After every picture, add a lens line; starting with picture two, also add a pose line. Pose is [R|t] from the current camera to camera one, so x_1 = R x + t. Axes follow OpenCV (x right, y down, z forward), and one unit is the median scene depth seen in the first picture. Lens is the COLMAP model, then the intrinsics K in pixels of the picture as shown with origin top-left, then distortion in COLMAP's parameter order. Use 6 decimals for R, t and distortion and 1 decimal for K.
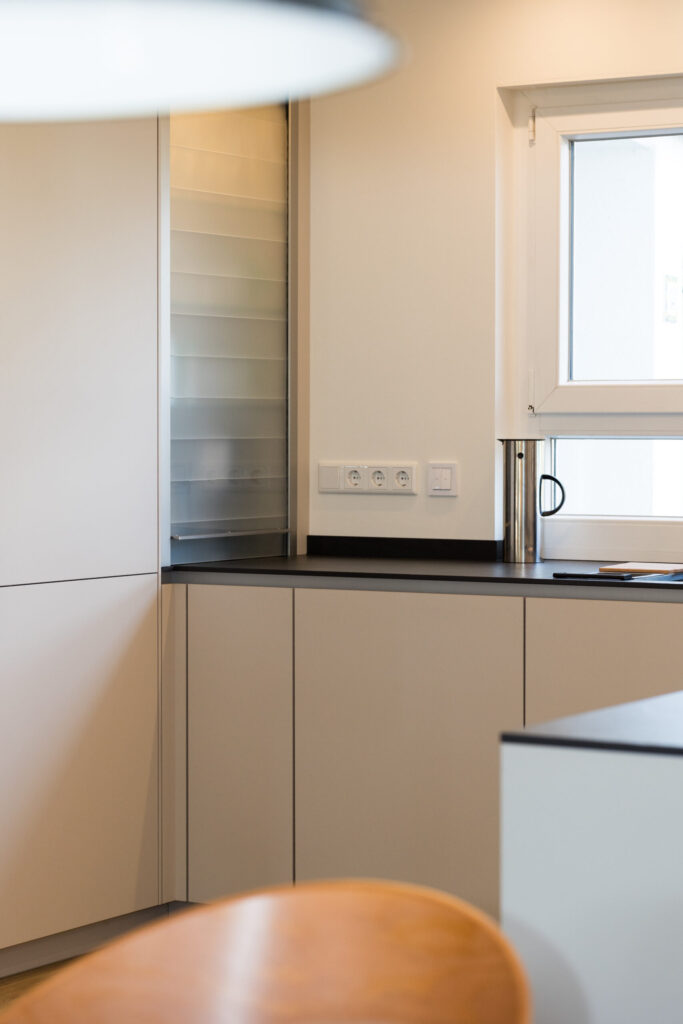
lens RADIAL K [[2508.1, 0, 341.5], [0, 2508.1, 512.0], [0, 0, 1]] dist [0.018492, 0.190376]
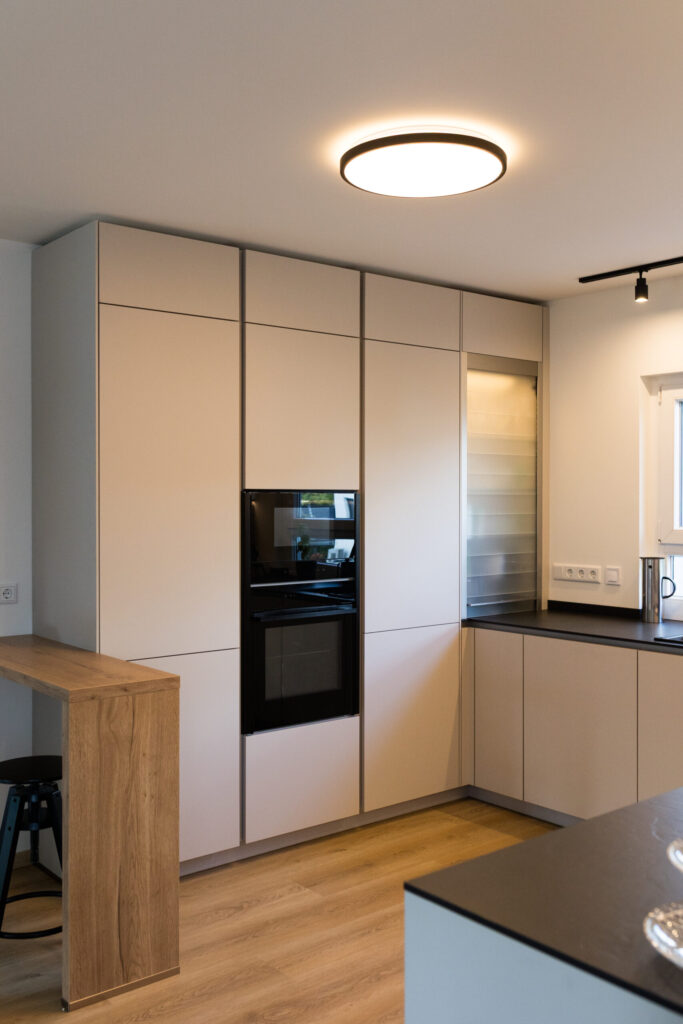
lens RADIAL K [[980.5, 0, 341.5], [0, 980.5, 512.0], [0, 0, 1]] dist [0.008920, 0.014384]
pose [[0.944007, 0.003113, -0.329910, 0.095041], [-0.009550, 0.999794, -0.017892, -0.048442], [0.329786, 0.020041, 0.943843, 0.209233]]
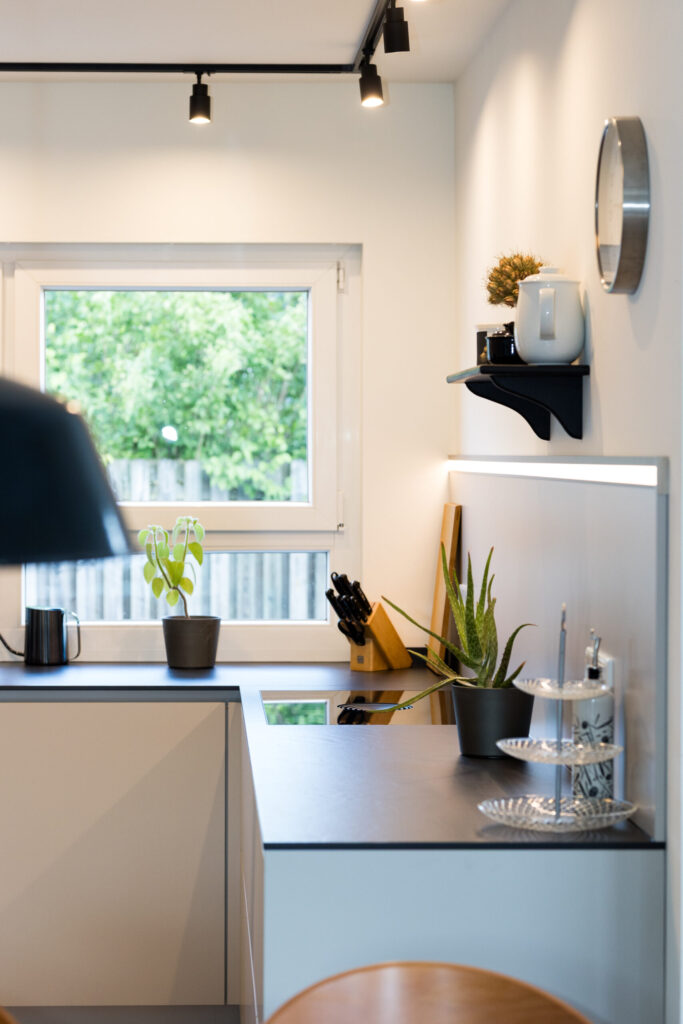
lens RADIAL K [[2436.8, 0, 342.1], [0, 2436.8, 413.4], [0, 0, 1]] dist [-0.058058, 0.569464]
pose [[0.824014, 0.010996, 0.566463, -0.293802], [0.017784, 0.998817, -0.045258, -0.037961], [-0.566291, 0.047367, 0.822843, -0.057050]]
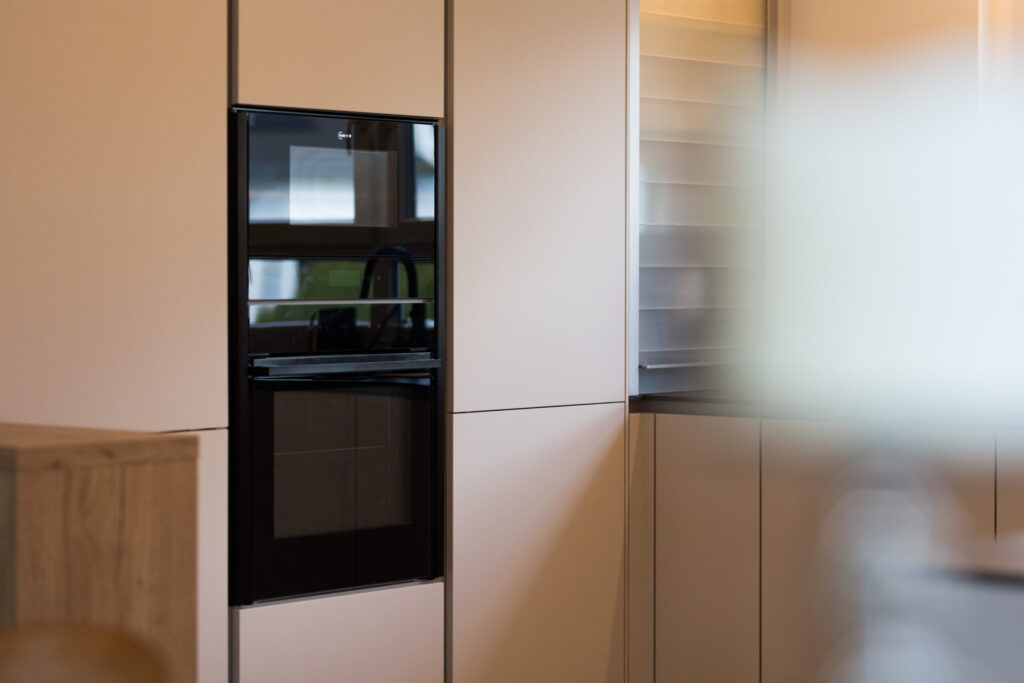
lens RADIAL K [[2508.1, 0, 512.0], [0, 2508.1, 341.5], [0, 0, 1]] dist [0.018492, 0.190376]
pose [[0.986872, 0.003394, -0.161472, 0.040843], [-0.004090, 0.999984, -0.003976, 0.004405], [0.161455, 0.004584, 0.986869, 0.016515]]
